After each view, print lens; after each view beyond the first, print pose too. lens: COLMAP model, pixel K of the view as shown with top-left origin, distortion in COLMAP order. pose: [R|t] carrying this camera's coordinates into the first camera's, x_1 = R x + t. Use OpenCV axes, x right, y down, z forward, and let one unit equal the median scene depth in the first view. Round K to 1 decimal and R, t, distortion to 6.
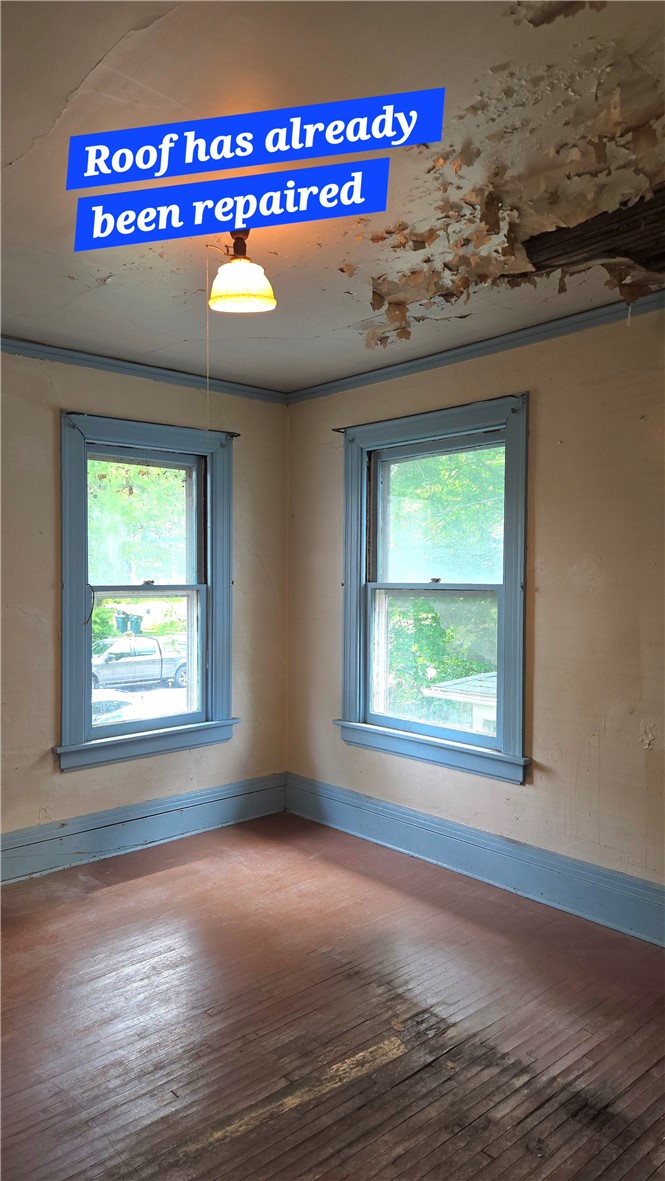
lens RADIAL K [[769.1, 0, 326.5], [0, 769.1, 603.3], [0, 0, 1]] dist [0.036312, -0.011810]
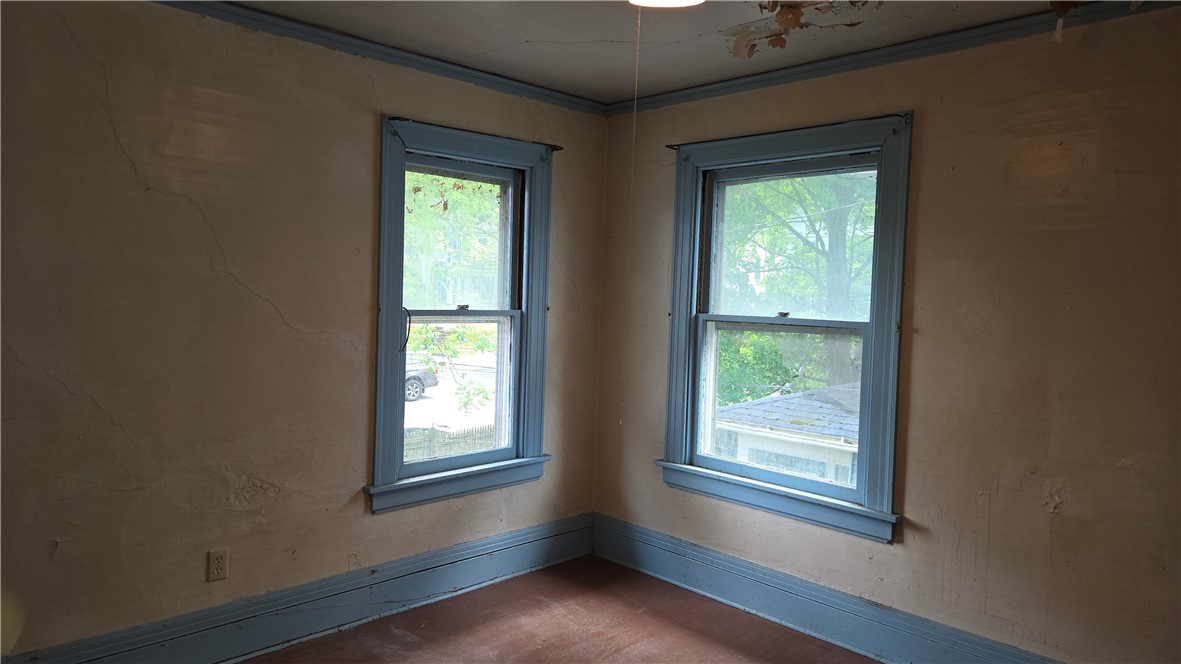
lens RADIAL K [[769.1, 0, 568.2], [0, 769.1, 332.4], [0, 0, 1]] dist [0.036312, -0.011810]
pose [[0.999236, 0.028017, 0.027246, -0.138242], [-0.028477, 0.999456, 0.016659, -0.016386], [-0.026764, -0.017422, 0.999490, 0.085941]]
